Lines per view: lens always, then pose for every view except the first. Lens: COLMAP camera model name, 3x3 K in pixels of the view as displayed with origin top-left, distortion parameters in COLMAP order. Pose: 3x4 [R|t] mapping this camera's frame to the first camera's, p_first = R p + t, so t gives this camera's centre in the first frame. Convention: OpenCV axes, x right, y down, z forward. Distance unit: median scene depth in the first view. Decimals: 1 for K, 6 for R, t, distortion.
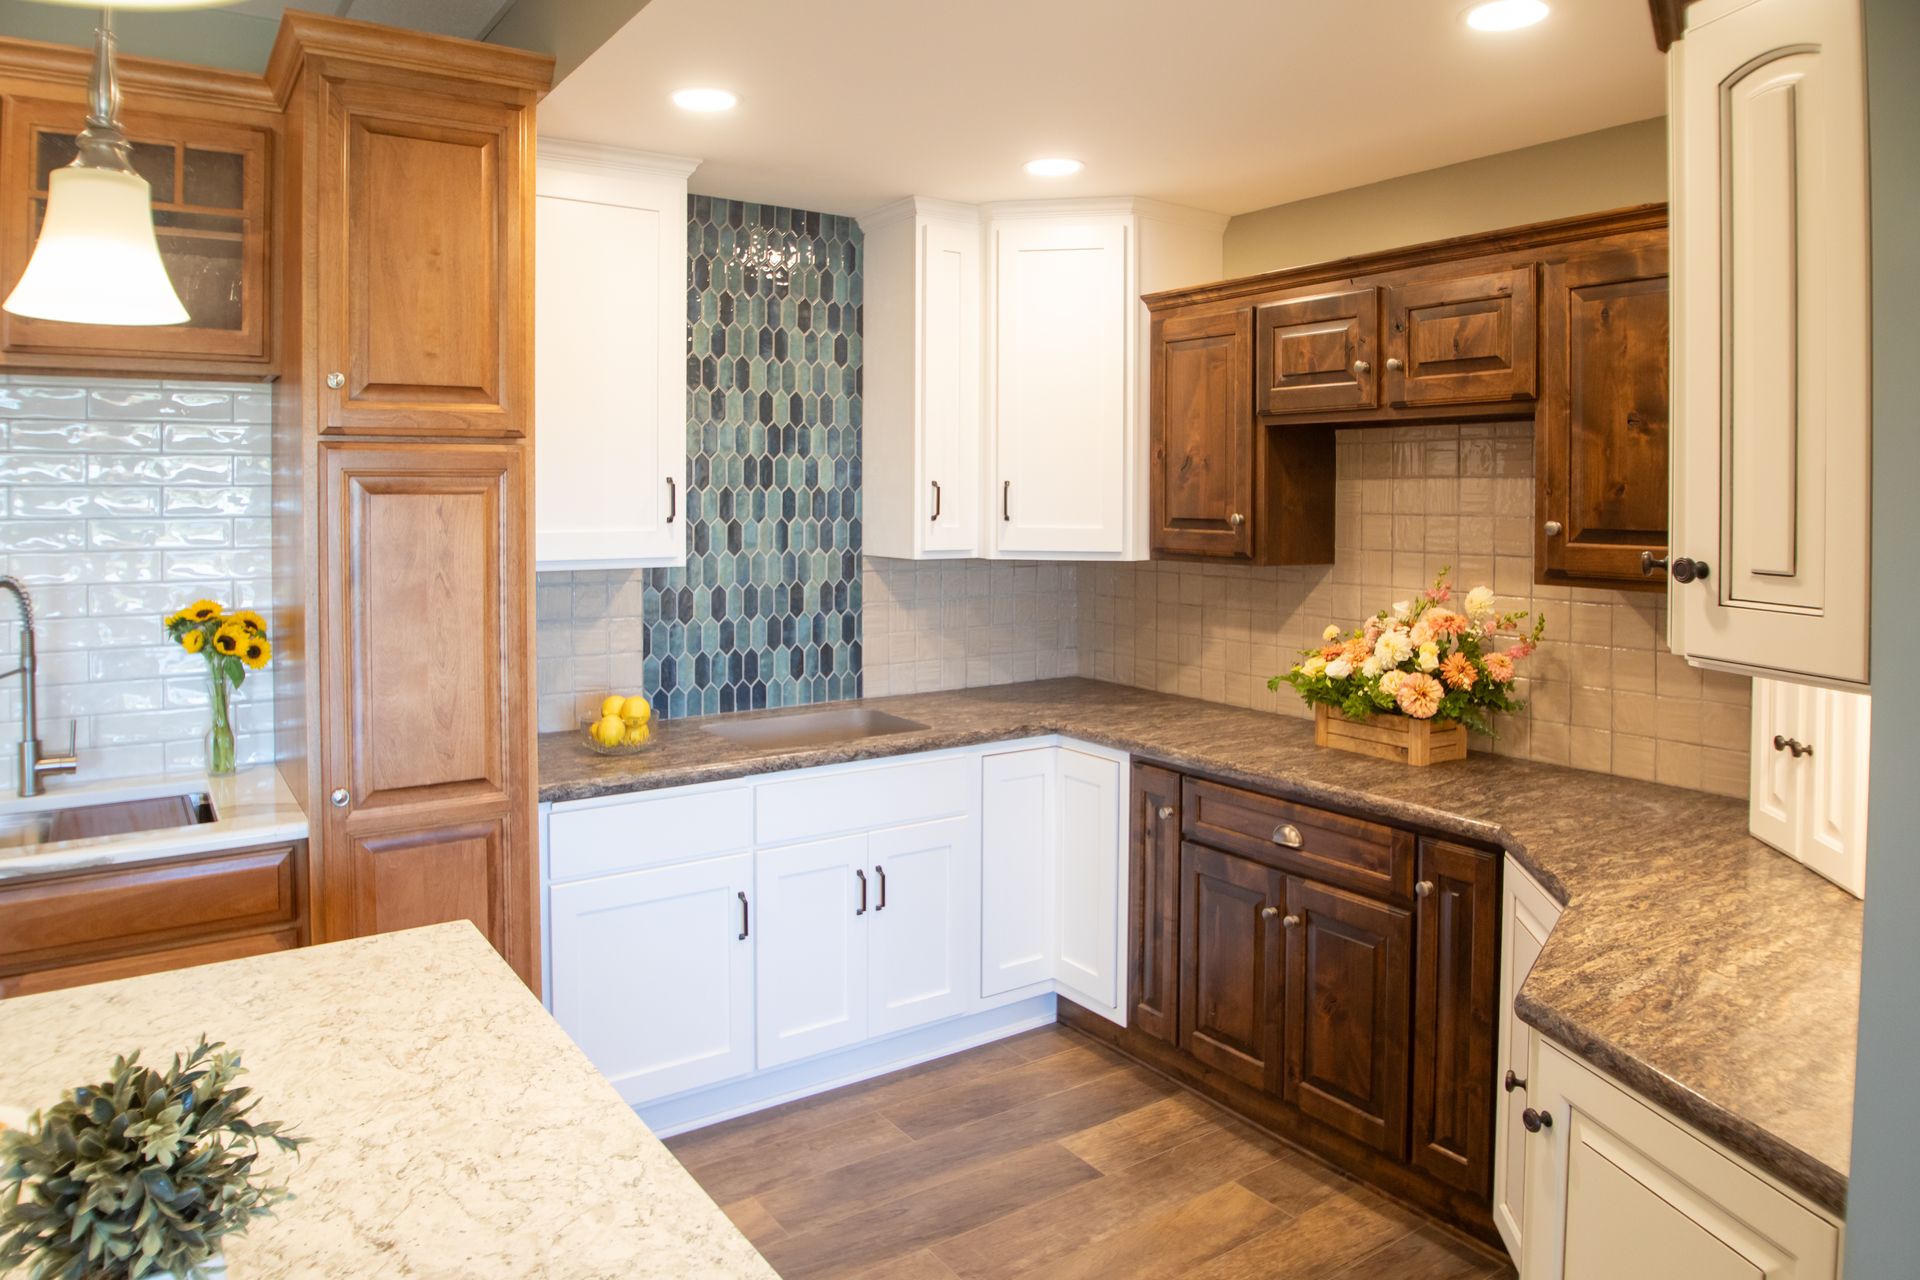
lens RADIAL K [[1257.8, 0, 956.5], [0, 1257.8, 574.1], [0, 0, 1]] dist [-0.052576, 0.000208]
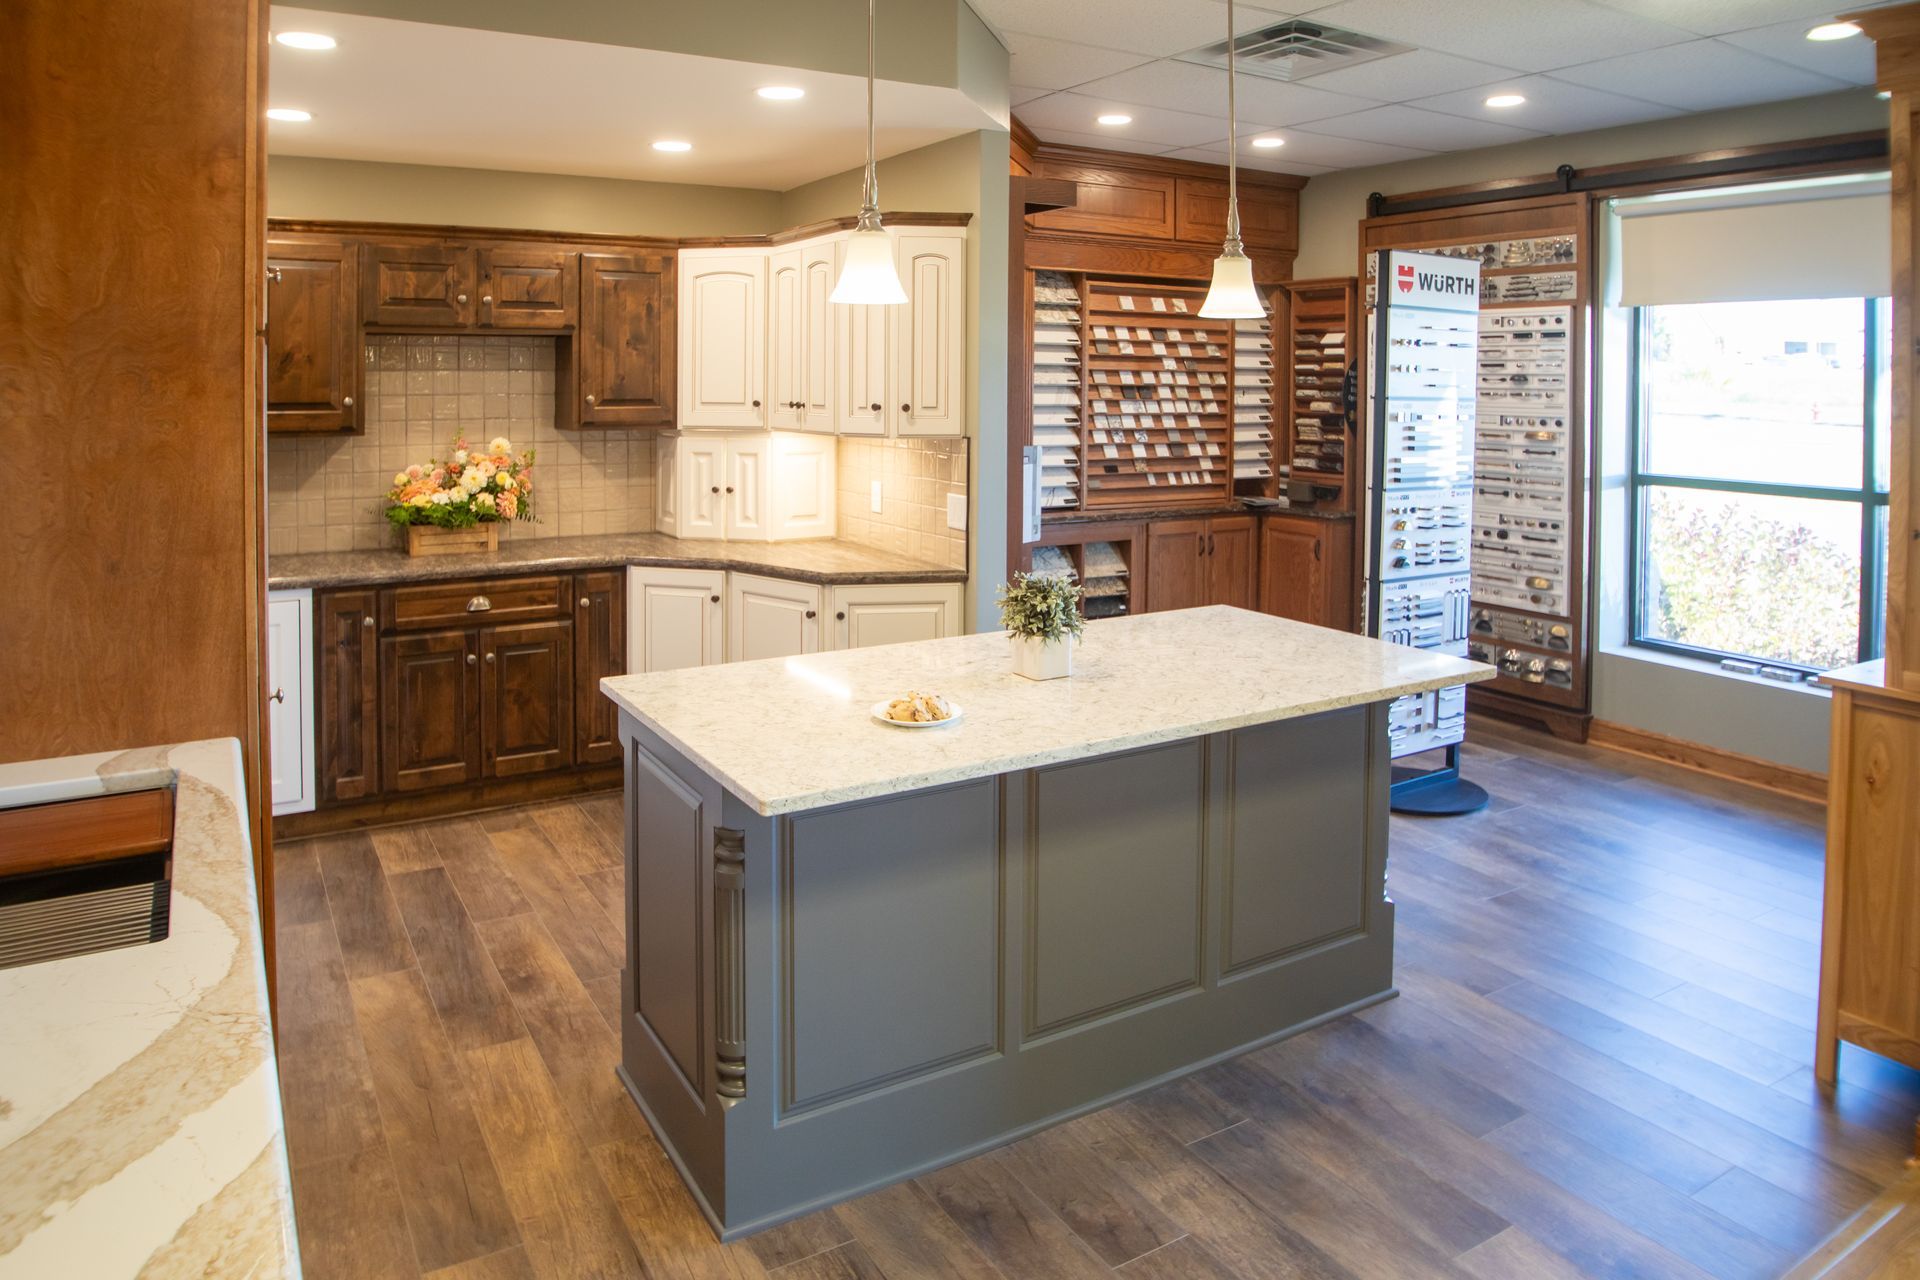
lens RADIAL K [[1257.8, 0, 956.5], [0, 1257.8, 574.1], [0, 0, 1]] dist [-0.052576, 0.000208]
pose [[0.051310, -0.160361, 0.985724, -1.235265], [0.056948, 0.985888, 0.157424, -0.037964], [-0.997058, 0.048058, 0.059718, 0.316994]]
